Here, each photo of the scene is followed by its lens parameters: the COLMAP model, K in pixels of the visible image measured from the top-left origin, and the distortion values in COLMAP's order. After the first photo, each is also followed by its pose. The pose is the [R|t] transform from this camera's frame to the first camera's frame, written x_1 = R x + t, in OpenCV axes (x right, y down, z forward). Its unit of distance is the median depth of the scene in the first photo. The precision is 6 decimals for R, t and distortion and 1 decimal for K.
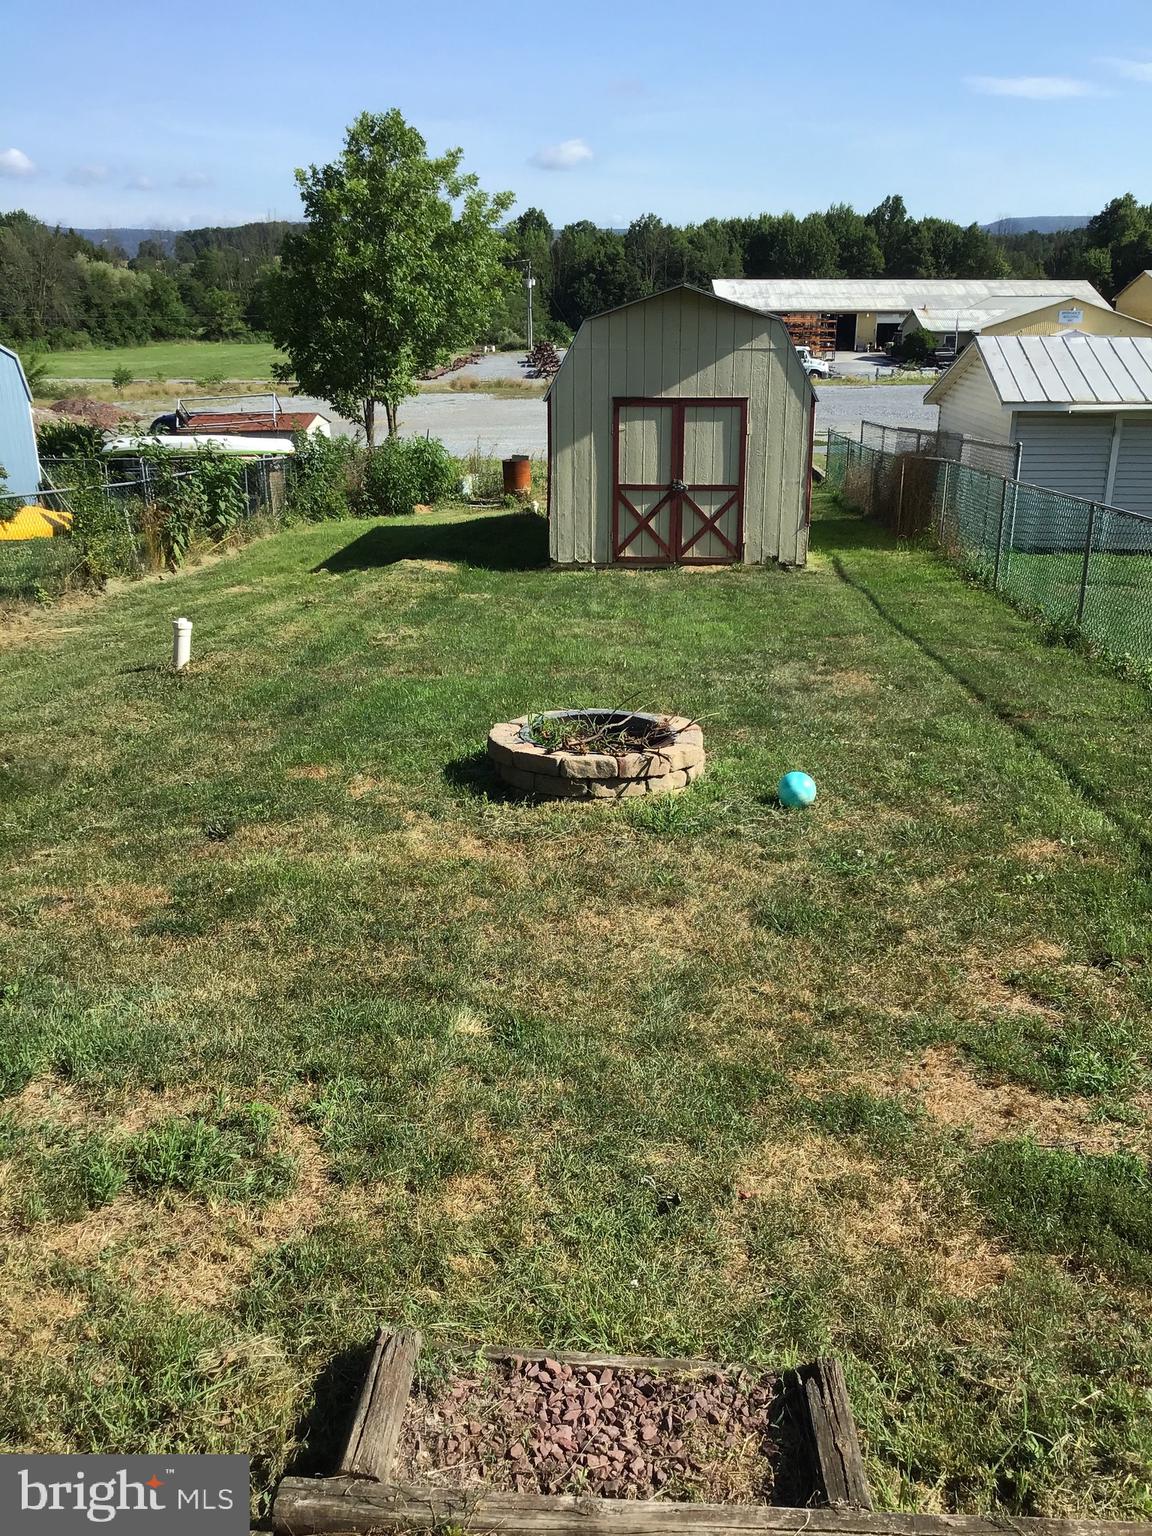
lens RADIAL K [[1402.6, 0, 587.6], [0, 1402.6, 760.1], [0, 0, 1]] dist [0.141155, -0.262840]
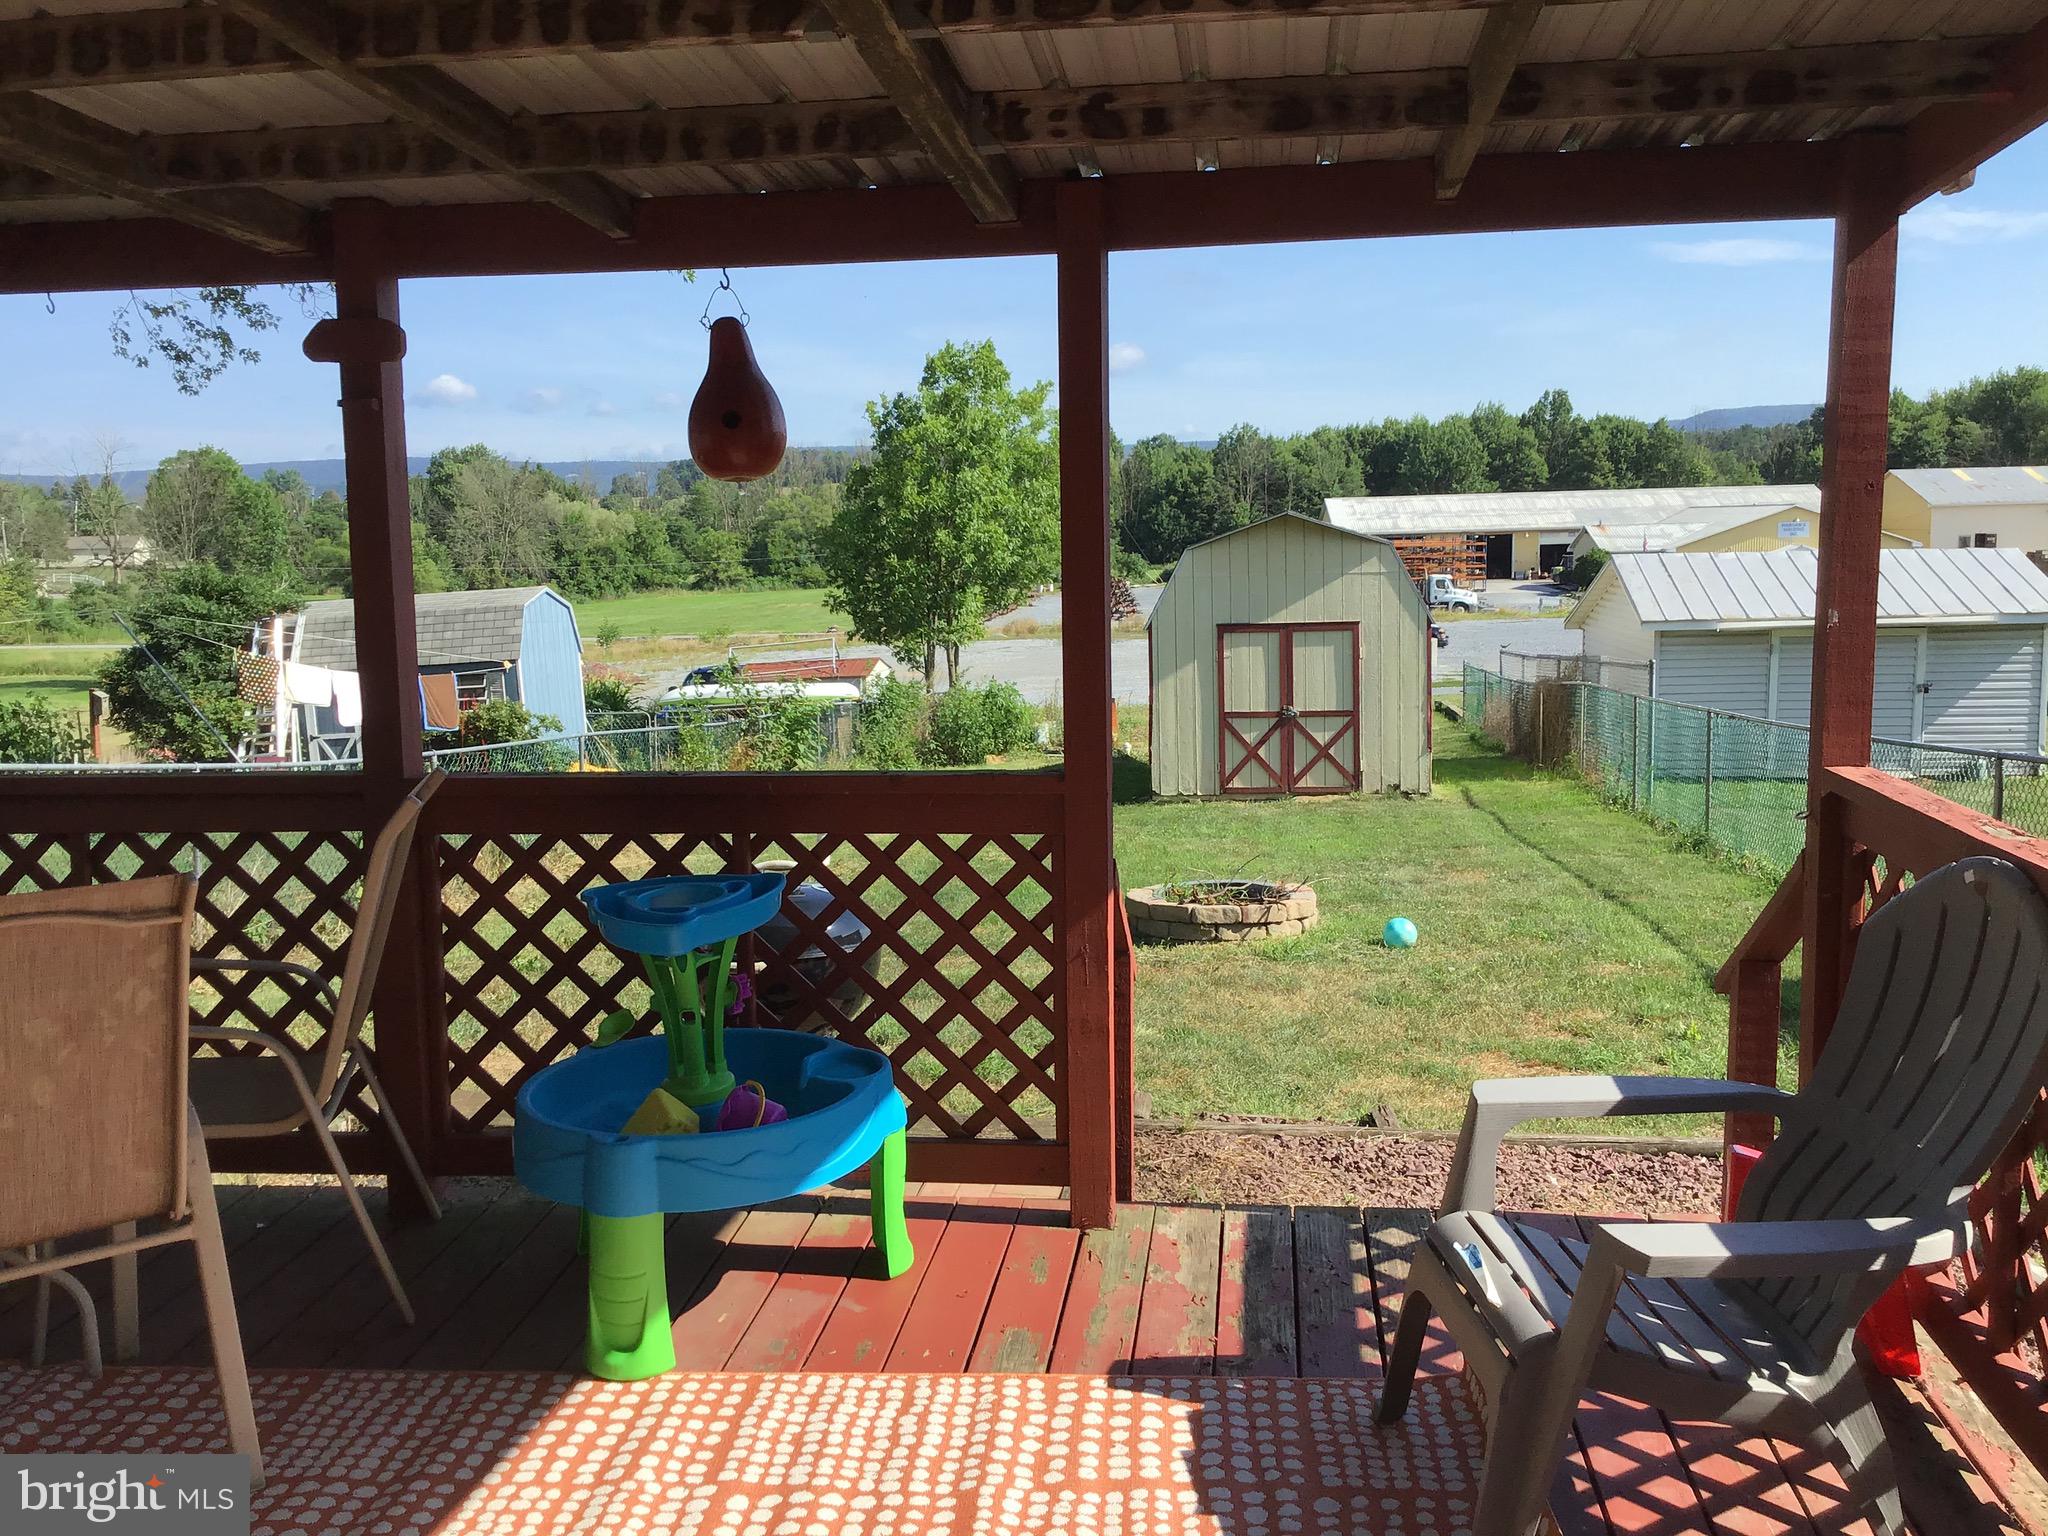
lens RADIAL K [[1875.3, 0, 1024.0], [0, 1875.3, 768.0], [0, 0, 1]] dist [0.112116, 0.000276]
pose [[0.996788, -0.018247, -0.077978, -0.013577], [0.003437, 0.982547, -0.185983, 0.069355], [0.080011, 0.185117, 0.979454, -0.219840]]
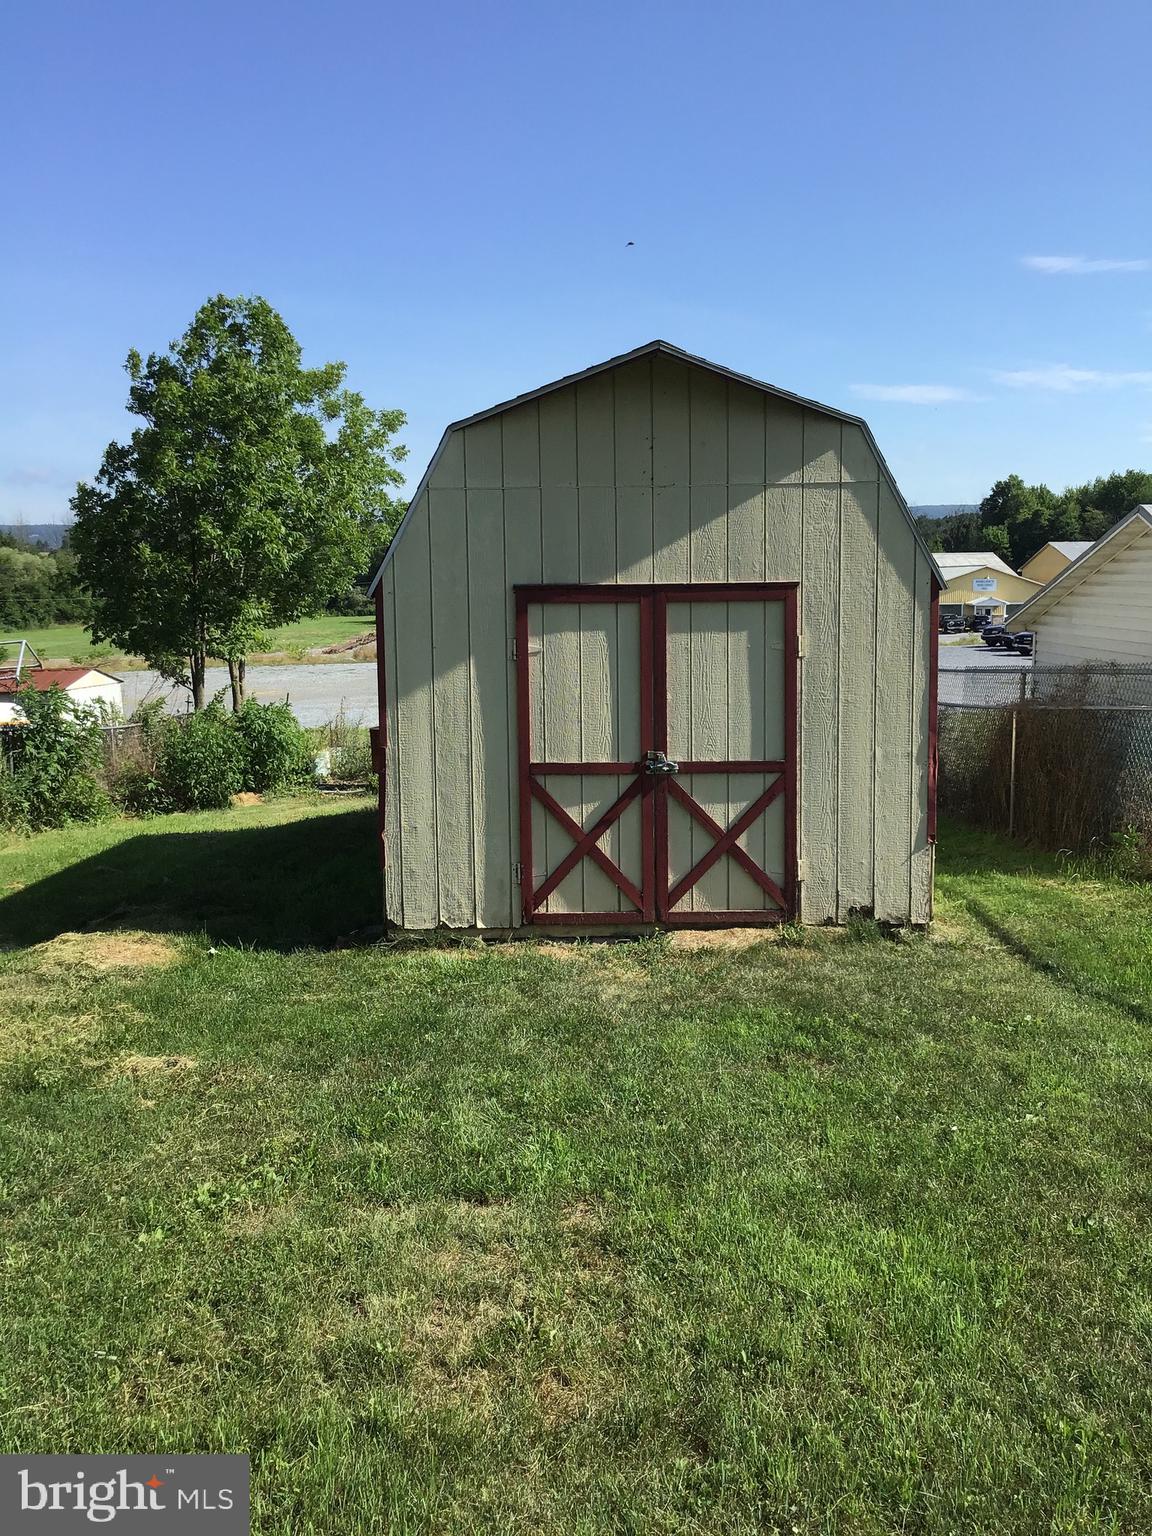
lens RADIAL K [[1402.6, 0, 587.6], [0, 1402.6, 760.1], [0, 0, 1]] dist [0.141155, -0.262840]
pose [[0.998134, -0.019044, 0.058016, 0.012785], [0.029617, 0.981867, -0.187245, -0.100035], [-0.053398, 0.188613, 0.980599, 0.497370]]
